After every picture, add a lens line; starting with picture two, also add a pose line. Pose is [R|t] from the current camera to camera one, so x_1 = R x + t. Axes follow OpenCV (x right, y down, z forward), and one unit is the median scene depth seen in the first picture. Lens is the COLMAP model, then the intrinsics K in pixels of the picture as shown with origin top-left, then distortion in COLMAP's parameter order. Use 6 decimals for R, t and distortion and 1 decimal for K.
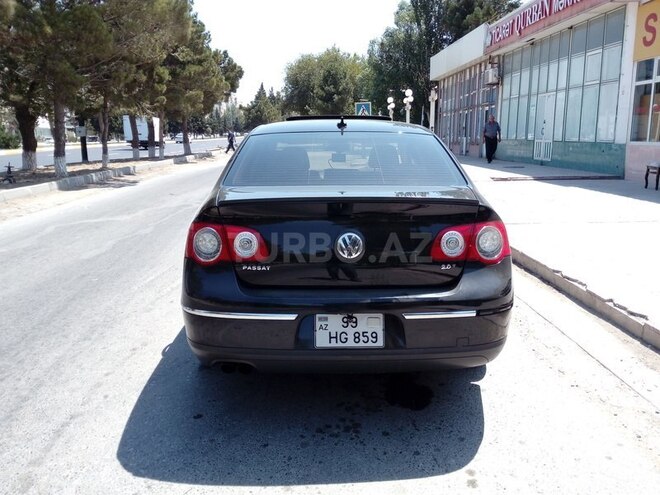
lens RADIAL K [[552.3, 0, 336.3], [0, 552.3, 248.1], [0, 0, 1]] dist [0.059864, -0.110170]
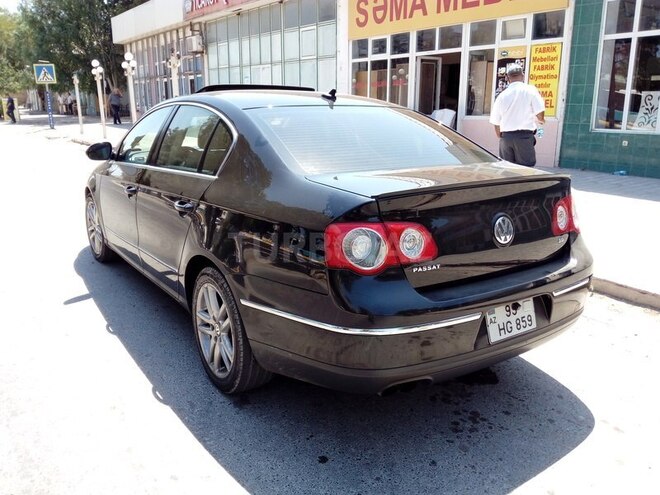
lens RADIAL K [[552.3, 0, 336.3], [0, 552.3, 248.1], [0, 0, 1]] dist [0.059864, -0.110170]
pose [[0.836061, -0.128137, 0.533462, -0.091832], [0.099731, 0.991639, 0.081888, -0.010253], [-0.539495, -0.015260, 0.841850, 0.044790]]
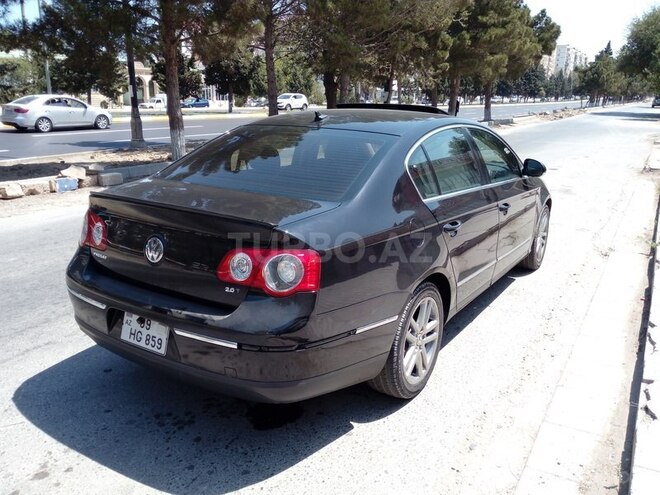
lens RADIAL K [[554.2, 0, 335.5], [0, 554.2, 249.5], [0, 0, 1]] dist [0.001590, -0.018173]
pose [[0.832673, 0.167690, -0.527765, 0.106119], [-0.131181, 0.985653, 0.106208, -0.019987], [0.538003, -0.019204, 0.842724, 0.040609]]
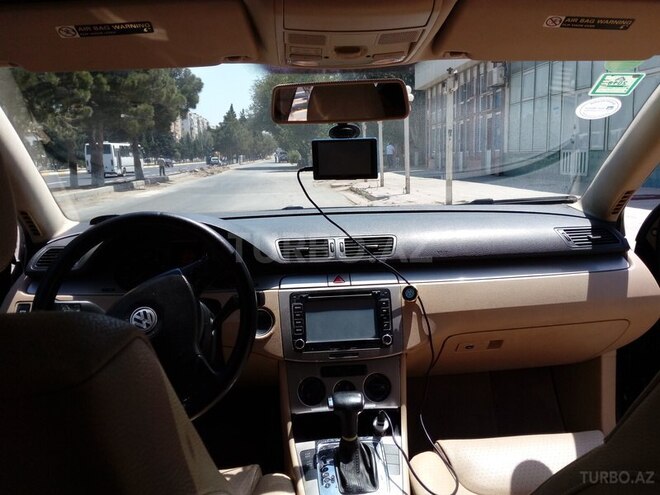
lens RADIAL K [[552.3, 0, 336.3], [0, 552.3, 248.1], [0, 0, 1]] dist [0.059864, -0.110170]
pose [[0.998679, -0.031120, 0.040878, -0.002336], [0.032691, 0.998730, -0.038340, -0.032424], [-0.039633, 0.039625, 0.998428, 0.213427]]
